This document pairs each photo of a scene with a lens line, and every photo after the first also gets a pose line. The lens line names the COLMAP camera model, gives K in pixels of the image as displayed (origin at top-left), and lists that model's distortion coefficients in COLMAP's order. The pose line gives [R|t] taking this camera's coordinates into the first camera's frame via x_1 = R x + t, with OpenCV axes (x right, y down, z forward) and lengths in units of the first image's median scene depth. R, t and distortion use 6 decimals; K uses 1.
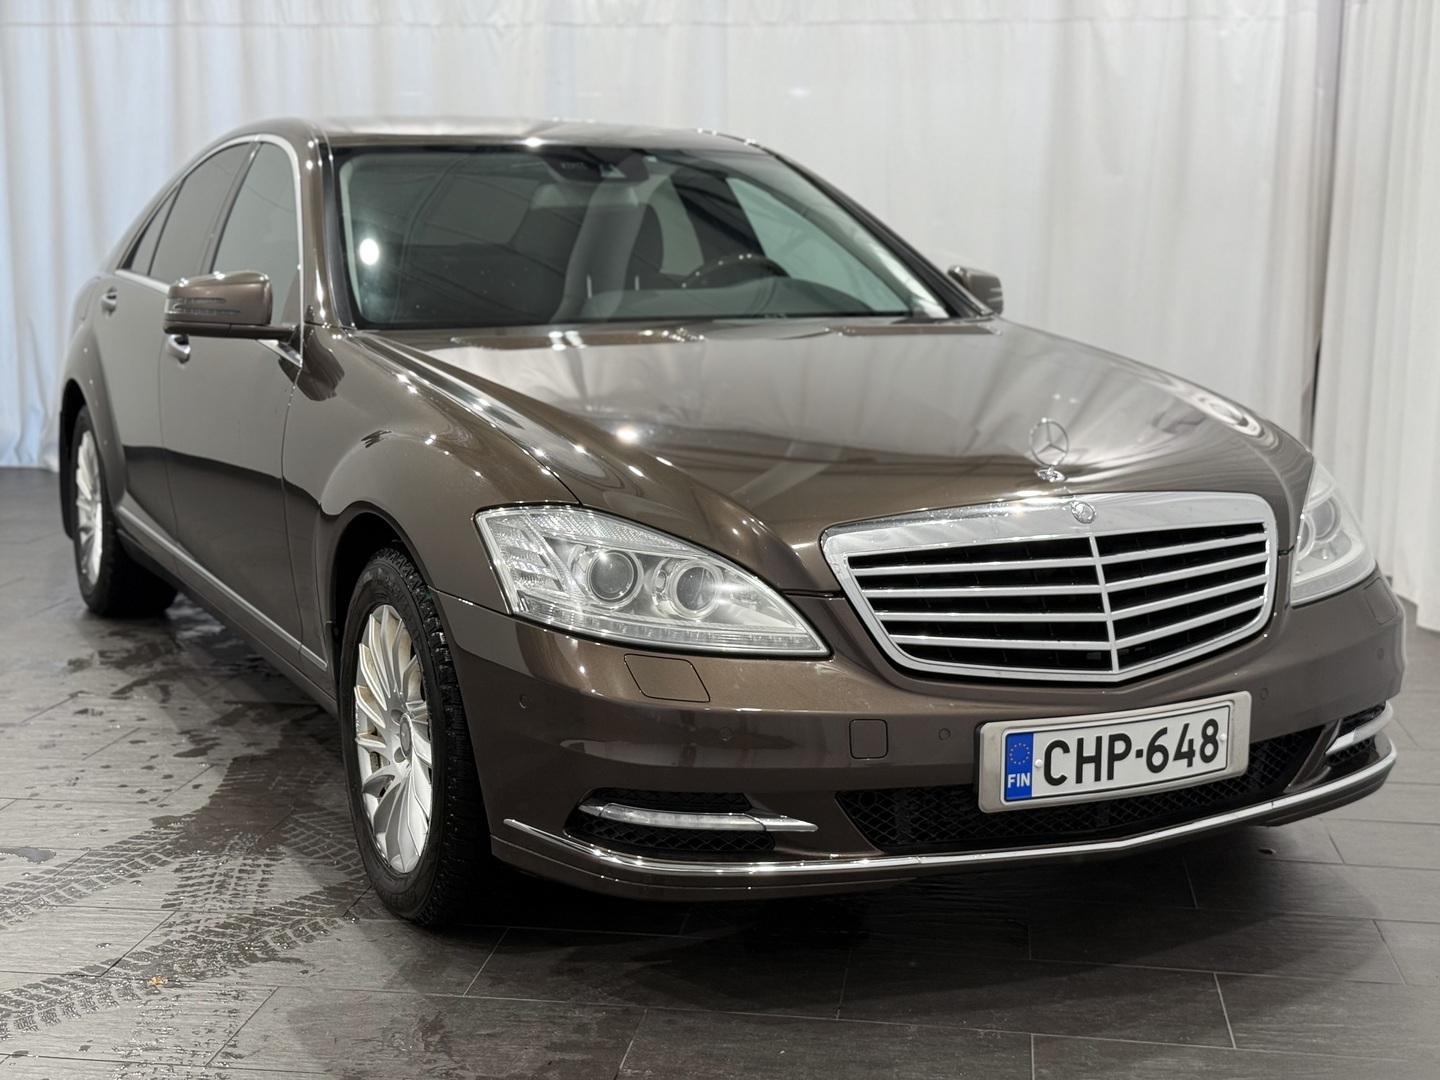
lens RADIAL K [[2011.8, 0, 719.3], [0, 2011.8, 538.8], [0, 0, 1]] dist [0.101687, 0.000000]
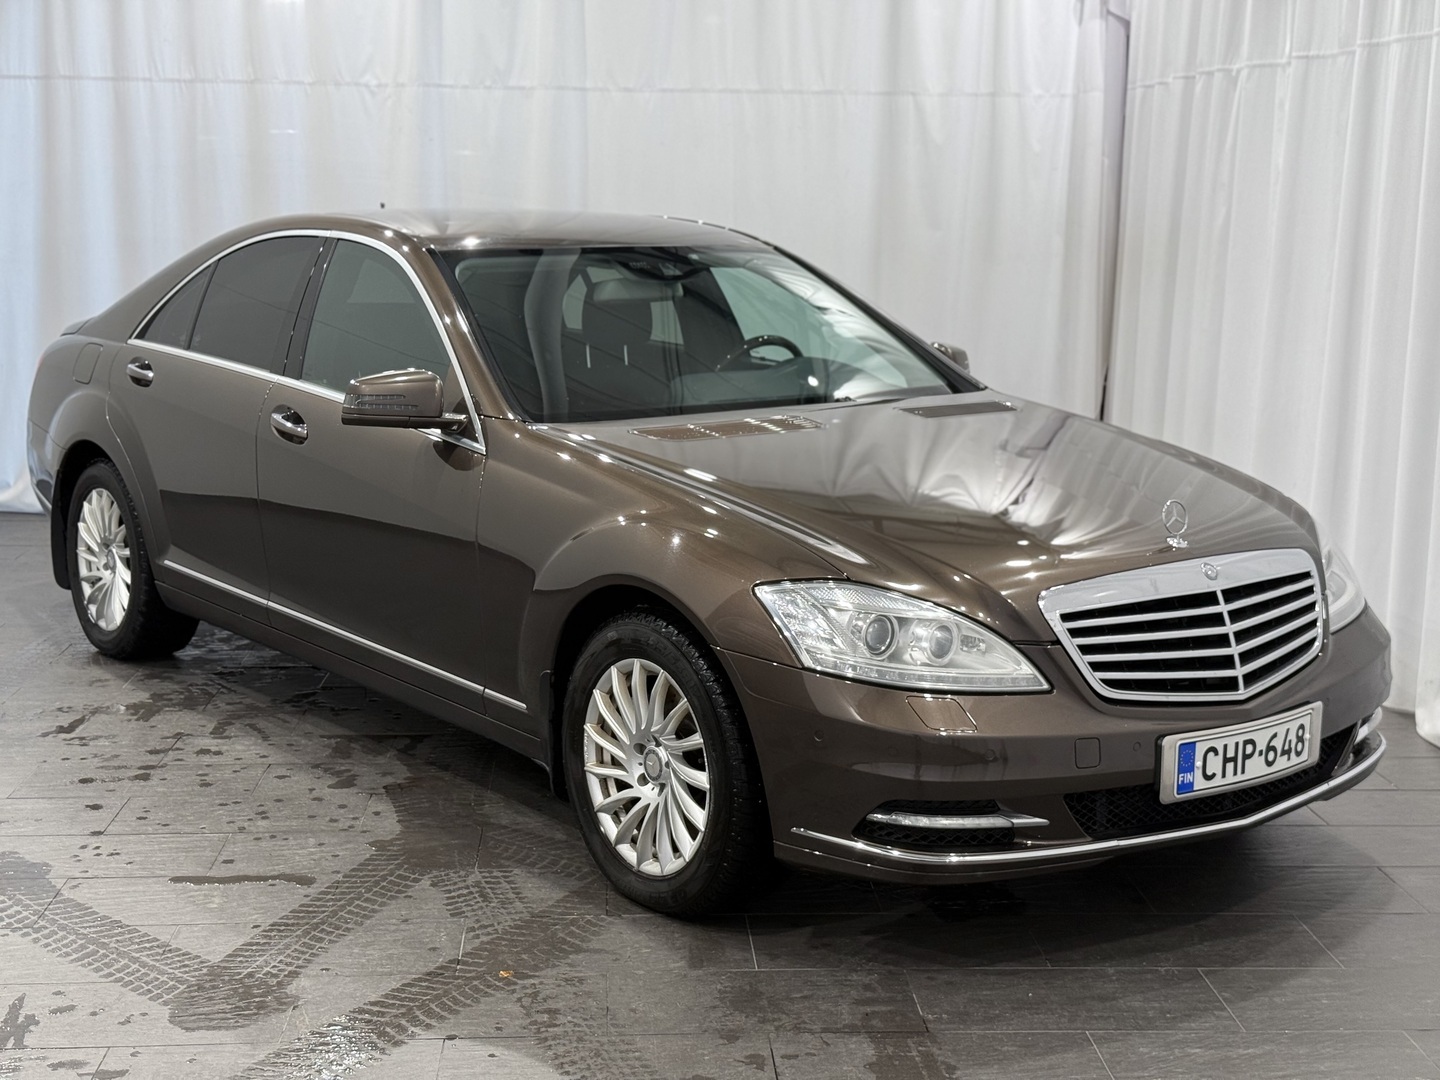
lens RADIAL K [[2011.8, 0, 720.1], [0, 2011.8, 541.5], [0, 0, 1]] dist [0.101687, 0.000000]
pose [[0.979721, -0.029152, 0.198233, -0.360792], [0.027026, 0.999545, 0.013423, -0.054167], [-0.198534, -0.007794, 0.980063, -0.210445]]
